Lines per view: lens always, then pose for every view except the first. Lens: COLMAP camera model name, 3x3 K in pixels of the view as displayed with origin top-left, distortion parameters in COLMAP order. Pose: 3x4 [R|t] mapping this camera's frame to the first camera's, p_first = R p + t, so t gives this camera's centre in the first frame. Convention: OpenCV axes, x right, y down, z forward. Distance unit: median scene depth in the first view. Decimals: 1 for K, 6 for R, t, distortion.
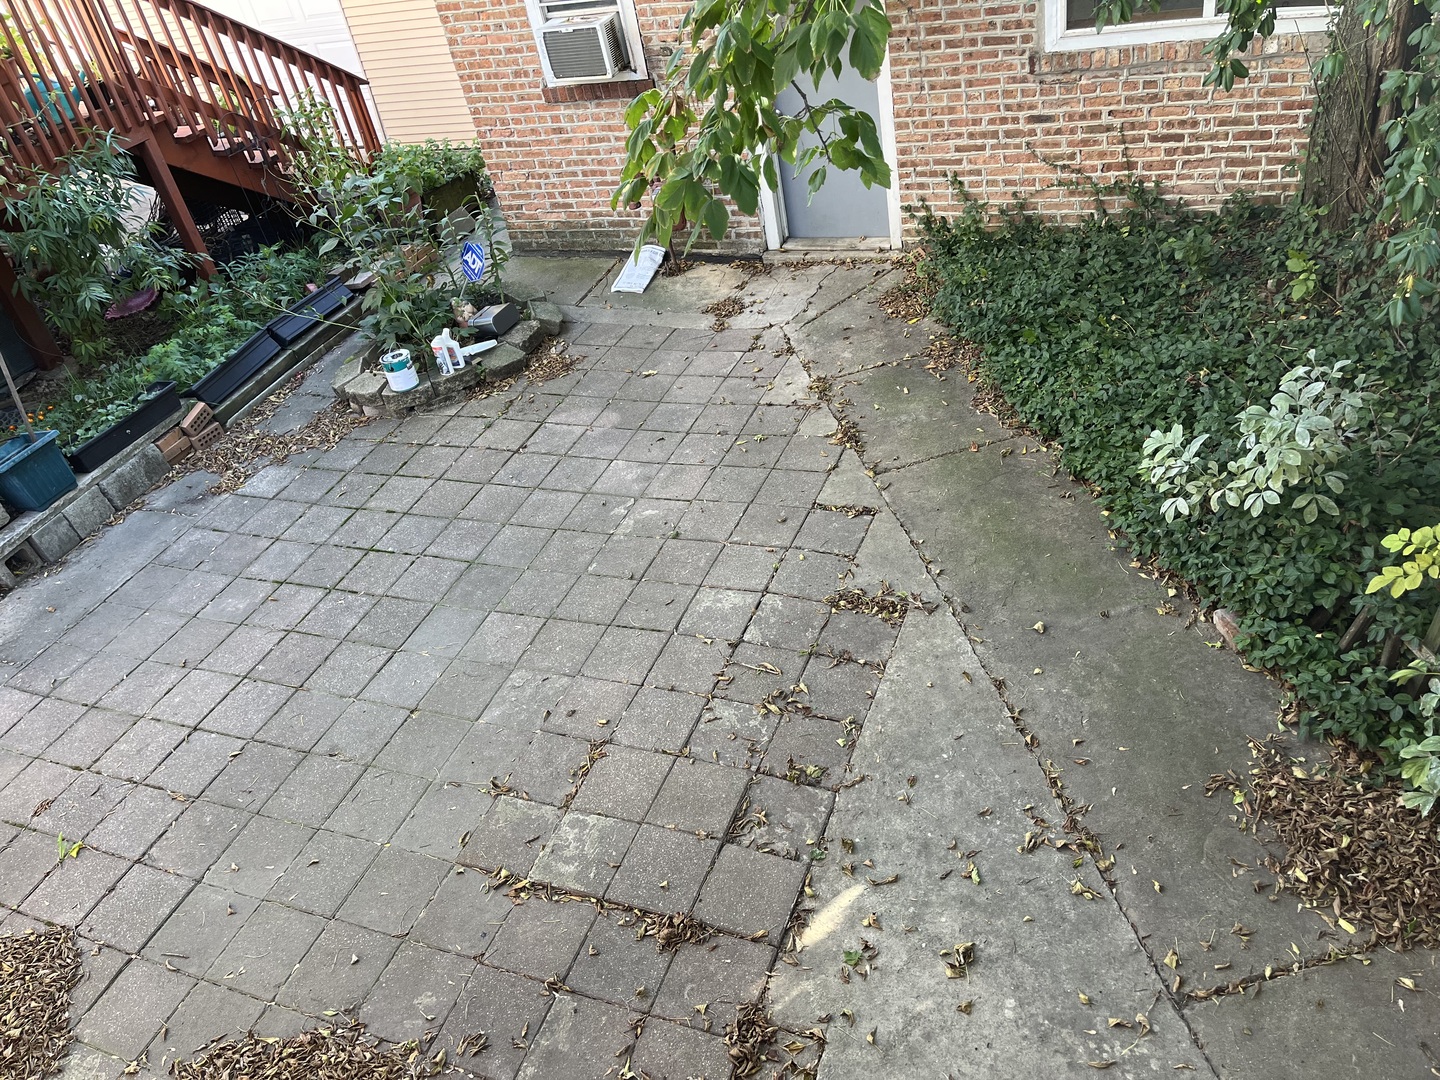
lens RADIAL K [[1099.3, 0, 728.0], [0, 1099.3, 536.8], [0, 0, 1]] dist [0.090312, -0.121864]
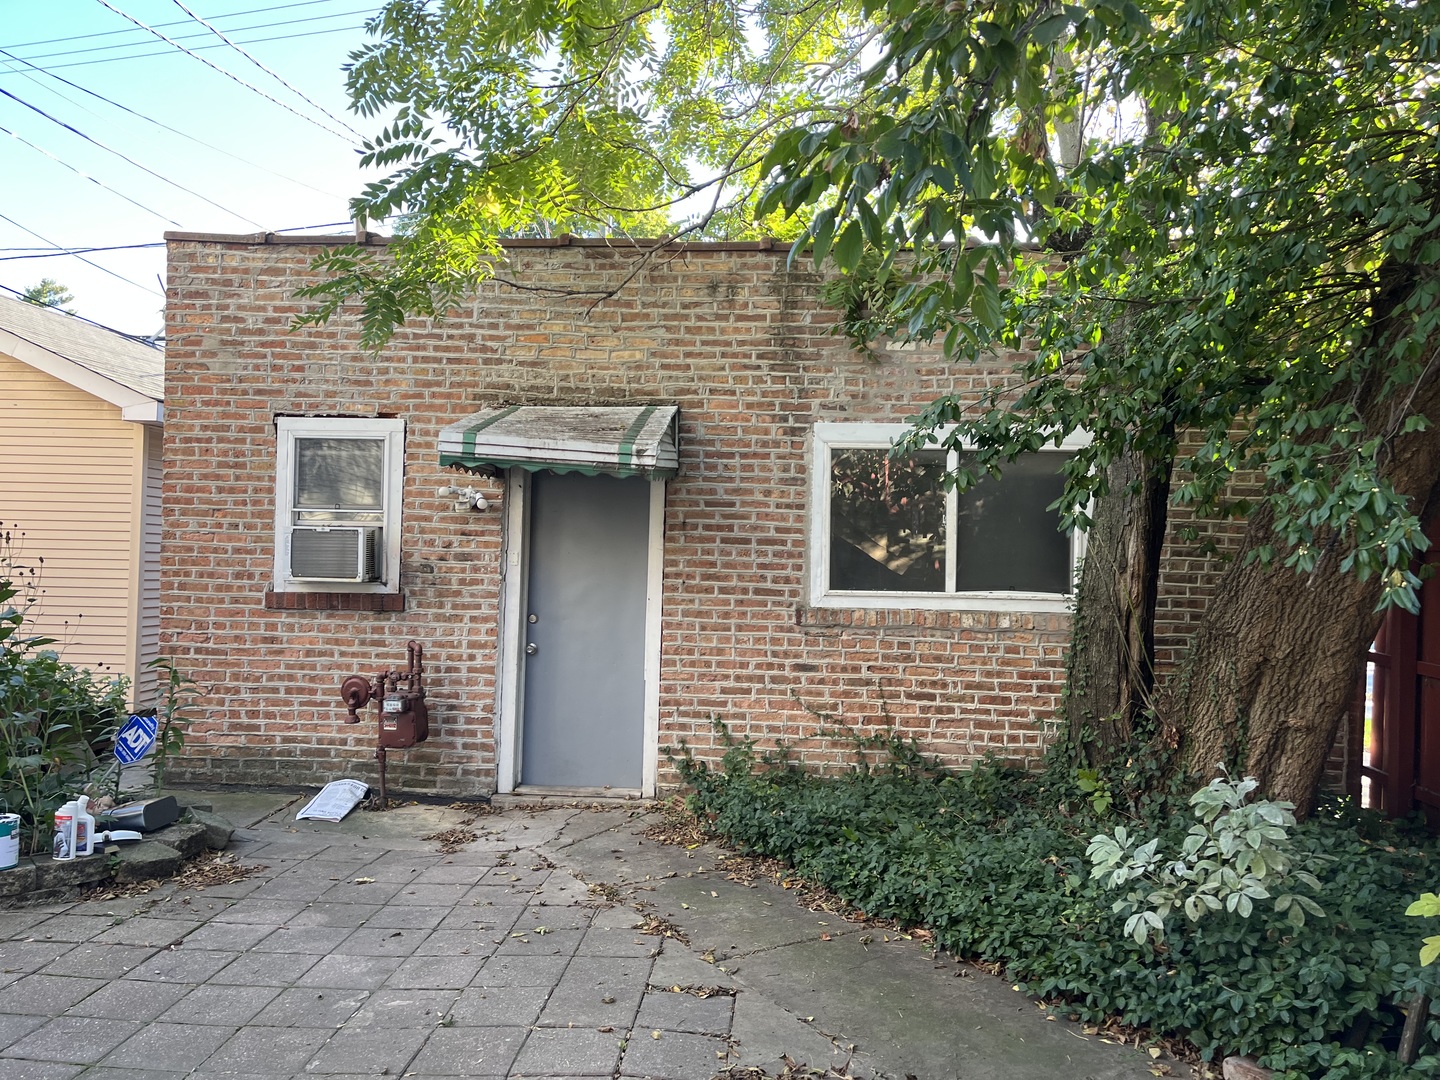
lens RADIAL K [[1099.3, 0, 728.0], [0, 1099.3, 536.8], [0, 0, 1]] dist [0.090312, -0.121864]
pose [[0.927293, 0.196151, 0.318829, -0.134165], [0.050475, 0.778423, -0.625708, 0.164305], [-0.370917, 0.596307, 0.711926, 0.226855]]
